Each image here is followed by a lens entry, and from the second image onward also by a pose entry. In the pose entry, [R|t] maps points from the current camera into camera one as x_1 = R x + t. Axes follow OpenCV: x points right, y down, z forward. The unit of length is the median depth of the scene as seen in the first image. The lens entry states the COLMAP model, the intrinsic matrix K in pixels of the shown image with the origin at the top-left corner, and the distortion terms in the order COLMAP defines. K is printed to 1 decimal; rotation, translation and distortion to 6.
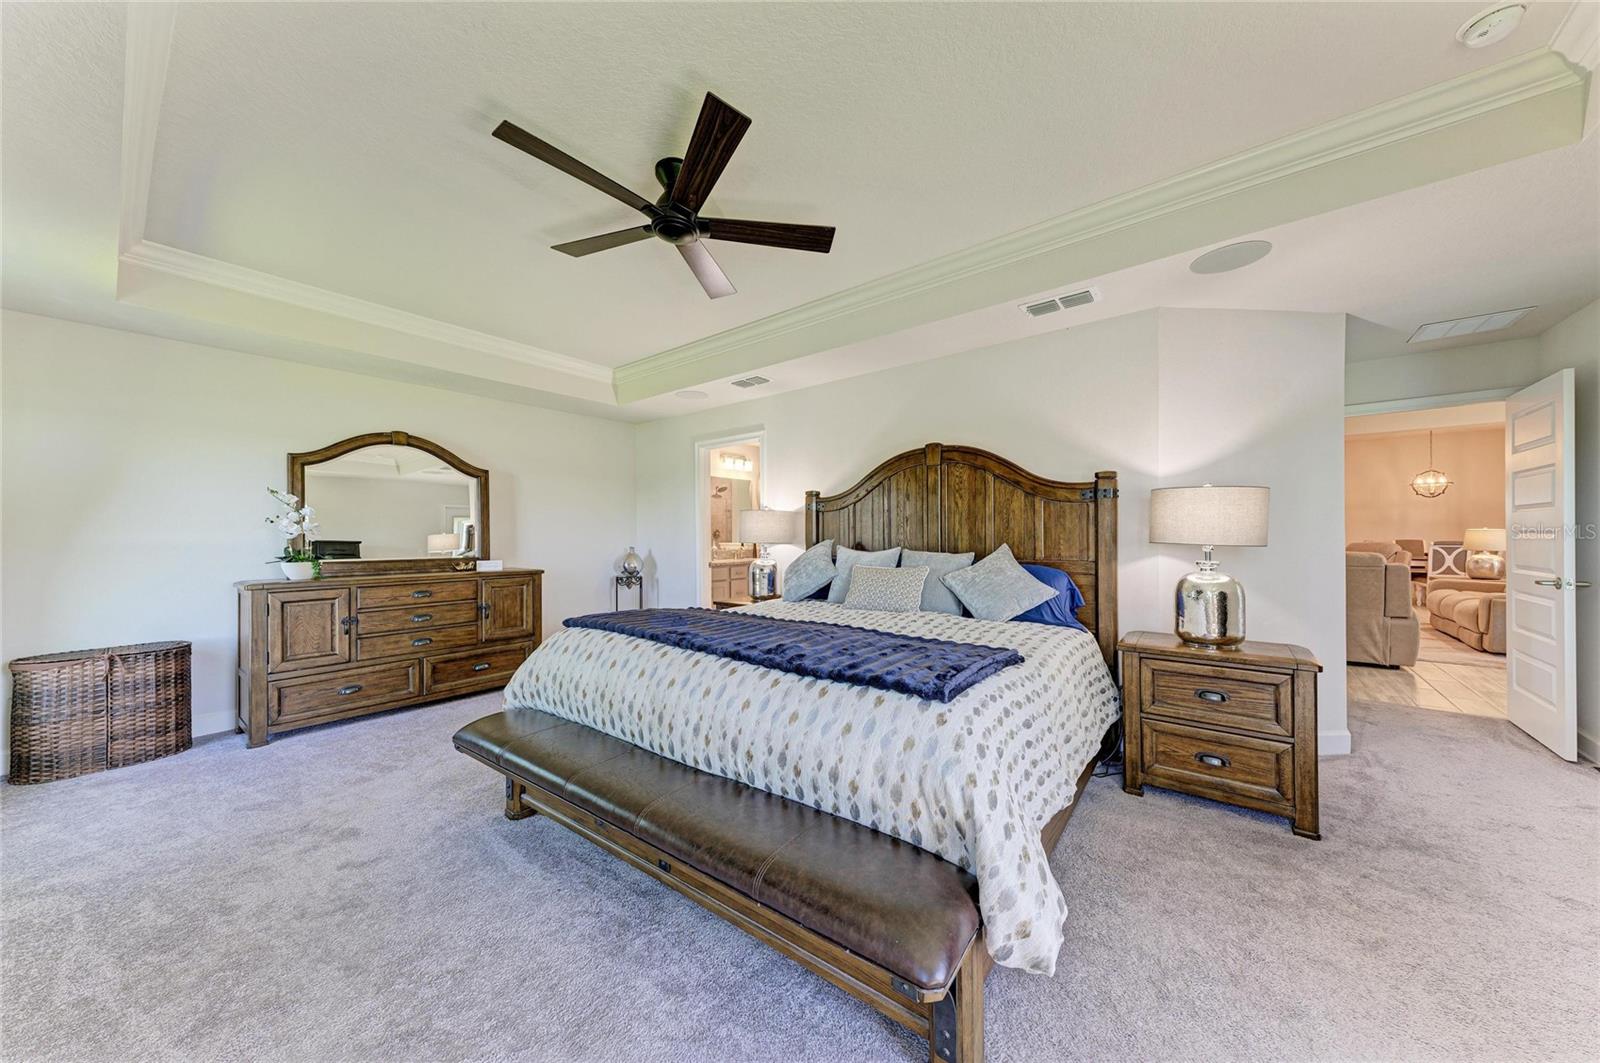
lens RADIAL K [[542.8, 0, 807.2], [0, 542.8, 534.5], [0, 0, 1]] dist [0.018406, -0.003961]
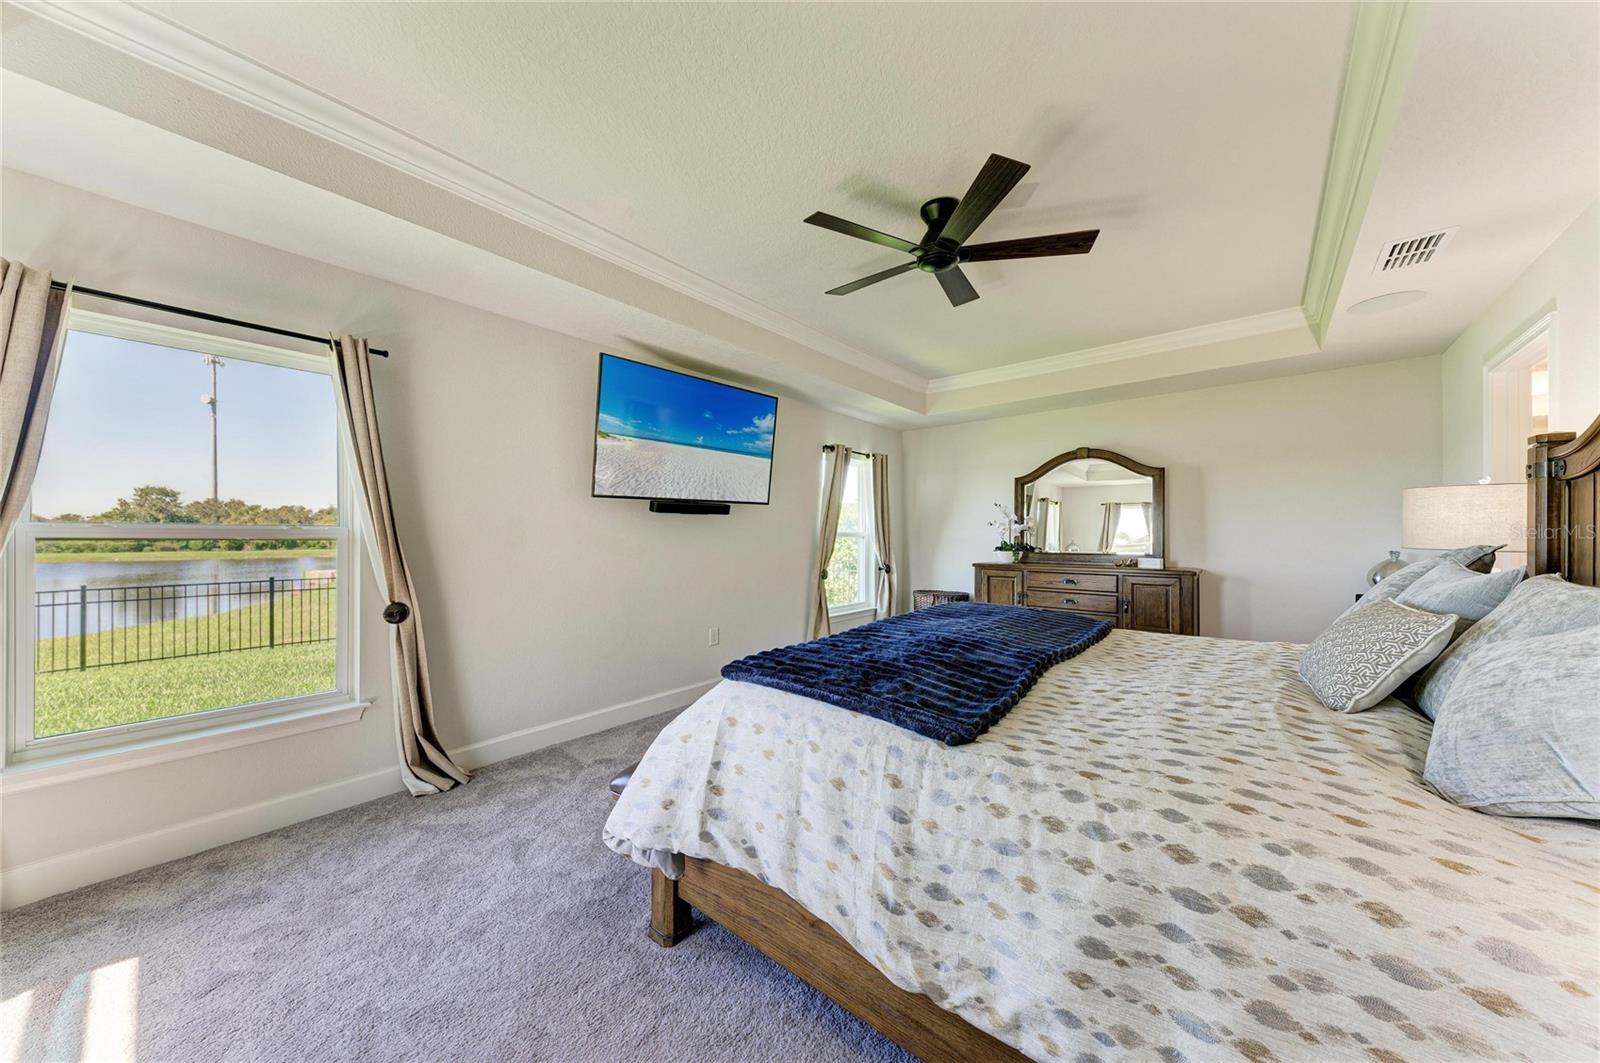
lens RADIAL K [[542.8, 0, 799.5], [0, 542.8, 525.3], [0, 0, 1]] dist [0.018406, -0.003961]
pose [[-0.038494, -0.013931, -0.999162, 0.475712], [0.002278, 0.999899, -0.014029, -0.000076], [0.999256, -0.002816, -0.038459, 0.413628]]
